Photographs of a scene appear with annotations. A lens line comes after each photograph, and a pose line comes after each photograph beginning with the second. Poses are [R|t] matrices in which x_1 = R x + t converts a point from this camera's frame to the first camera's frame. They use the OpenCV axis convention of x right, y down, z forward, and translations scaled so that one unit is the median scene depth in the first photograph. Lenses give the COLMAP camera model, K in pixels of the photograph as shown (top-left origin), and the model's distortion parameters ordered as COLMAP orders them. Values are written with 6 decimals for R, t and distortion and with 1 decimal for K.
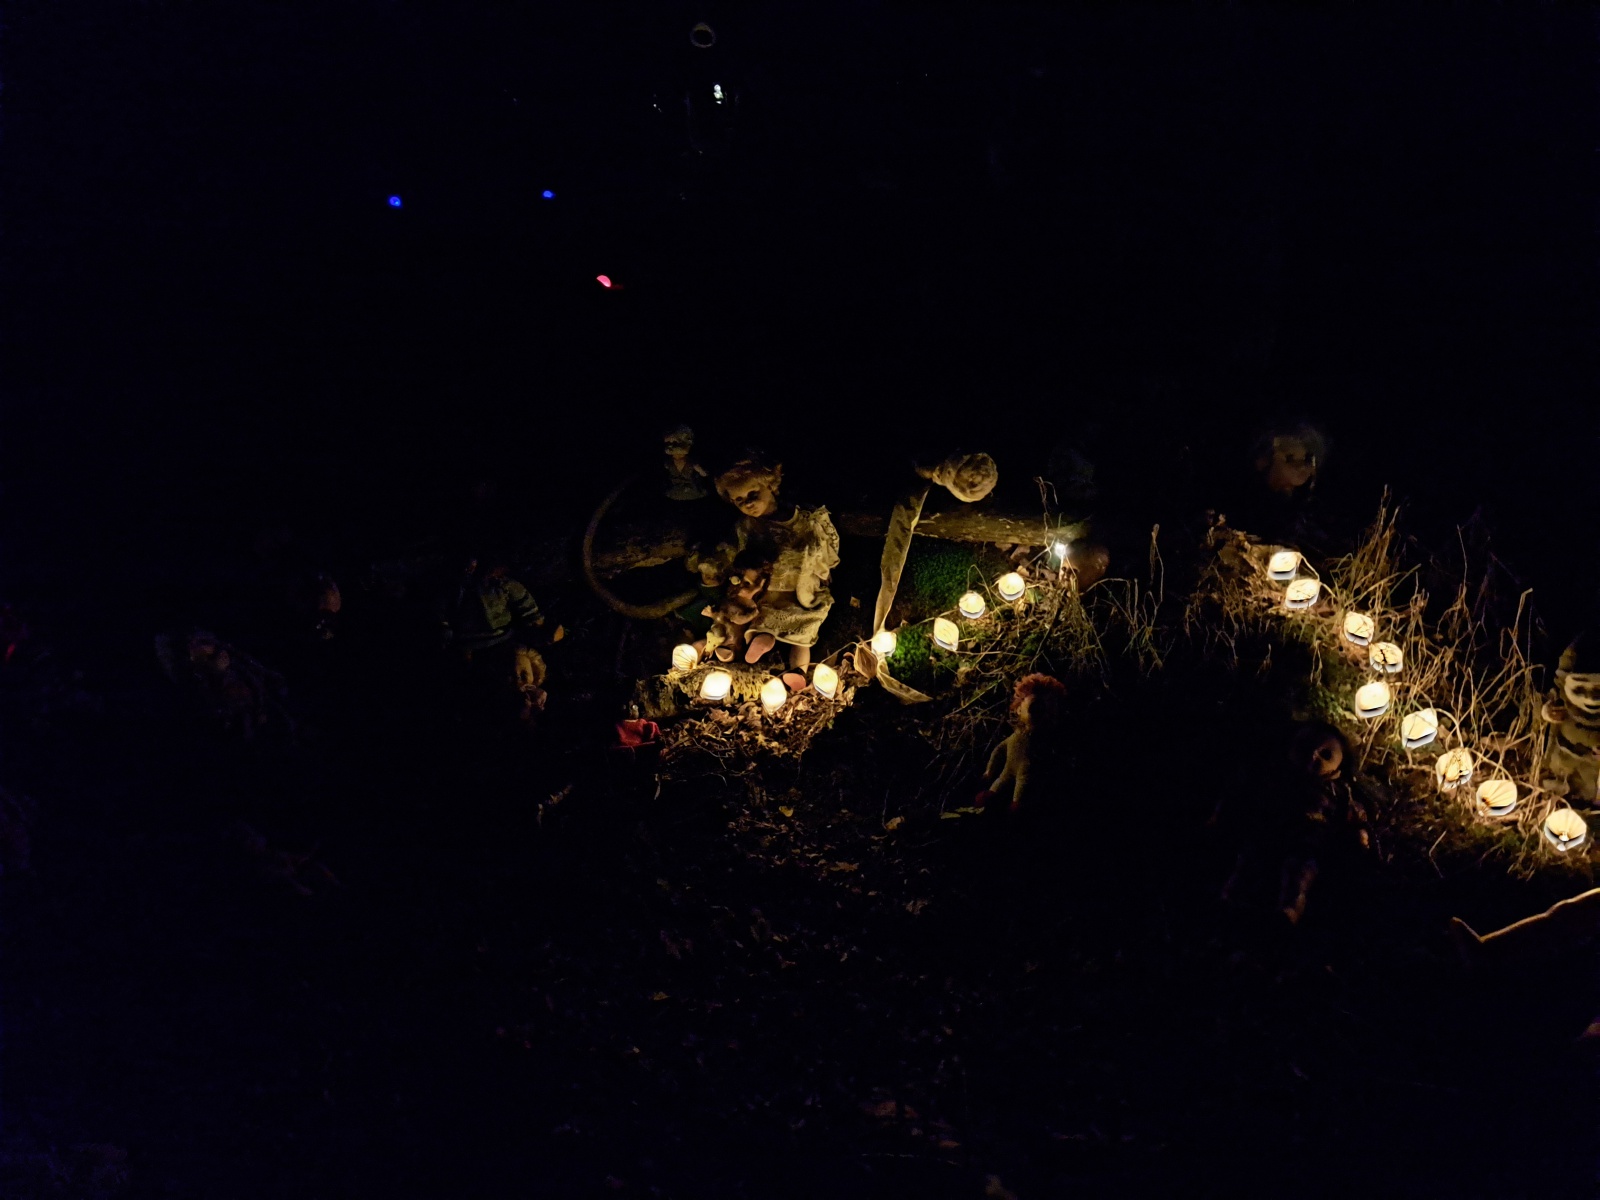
lens RADIAL K [[1151.6, 0, 789.8], [0, 1151.6, 574.7], [0, 0, 1]] dist [0.092985, -0.090354]
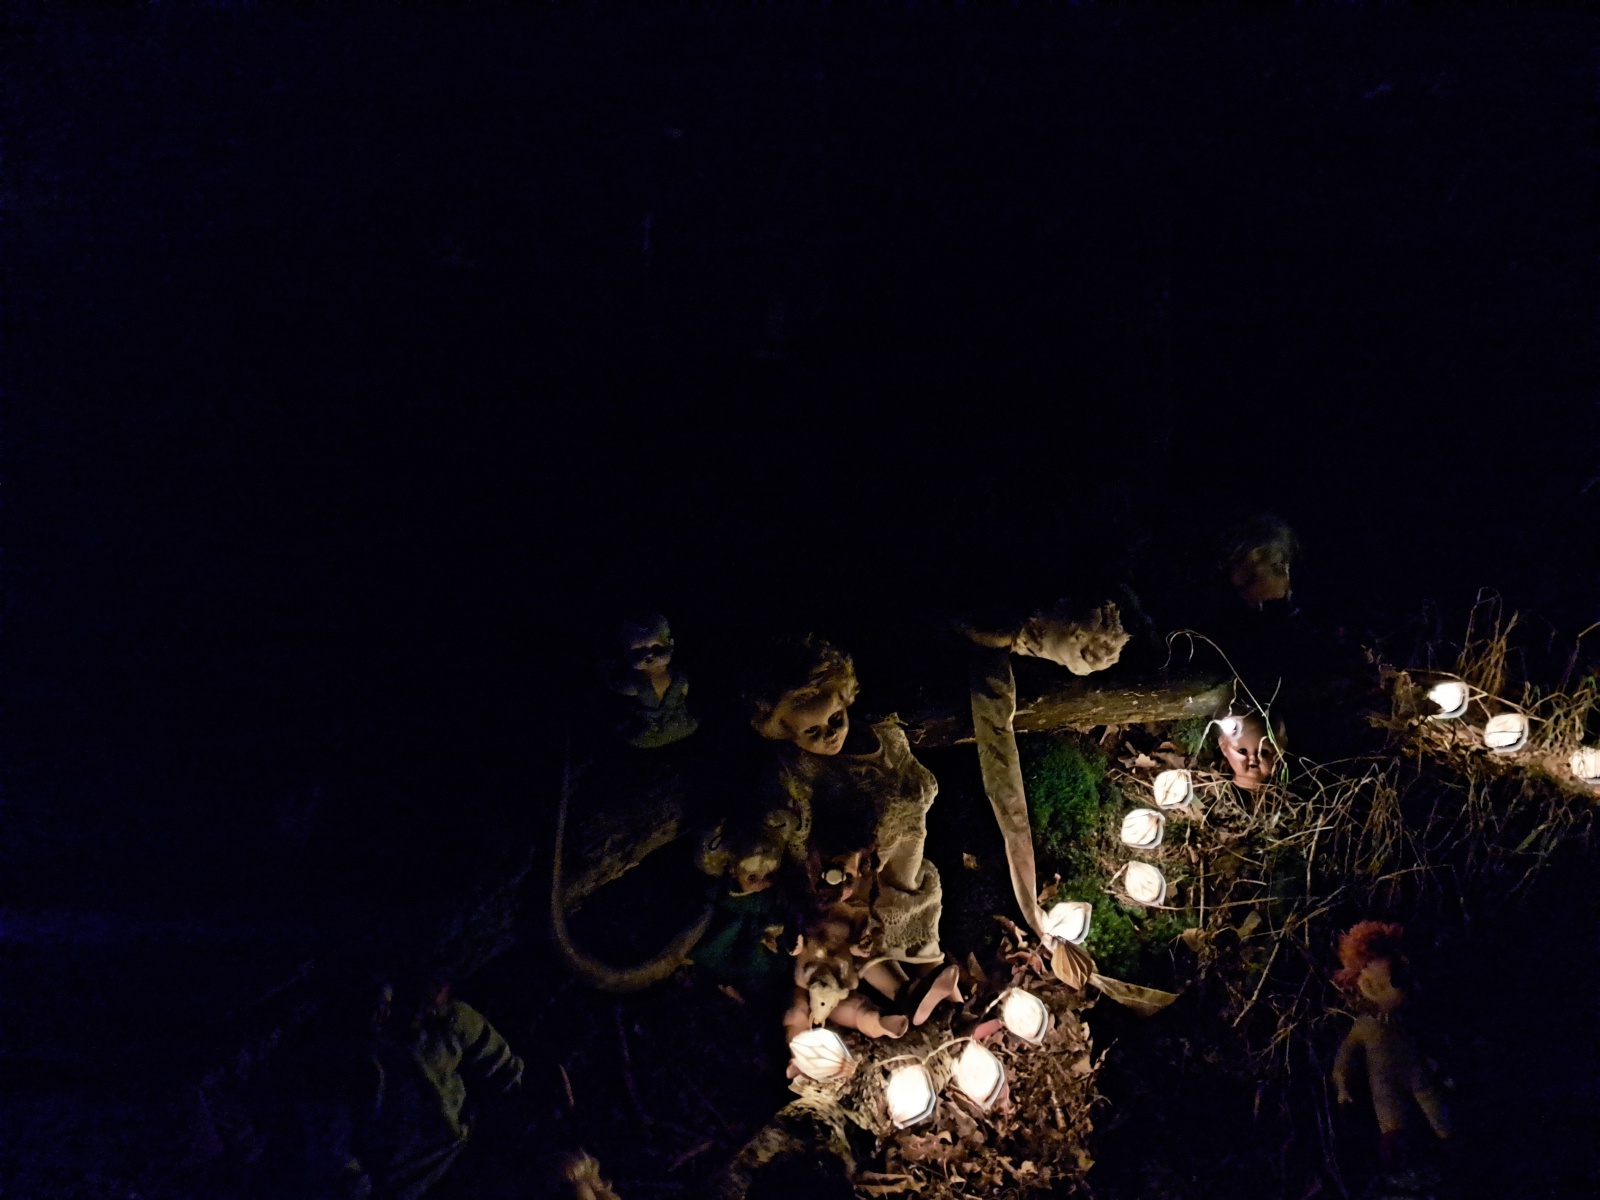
lens RADIAL K [[1151.6, 0, 789.8], [0, 1151.6, 574.7], [0, 0, 1]] dist [0.092985, -0.090354]
pose [[0.821821, -0.104248, 0.560128, -0.362620], [0.160783, 0.985594, -0.052468, -0.112696], [-0.546589, 0.133178, 0.826743, 0.519044]]
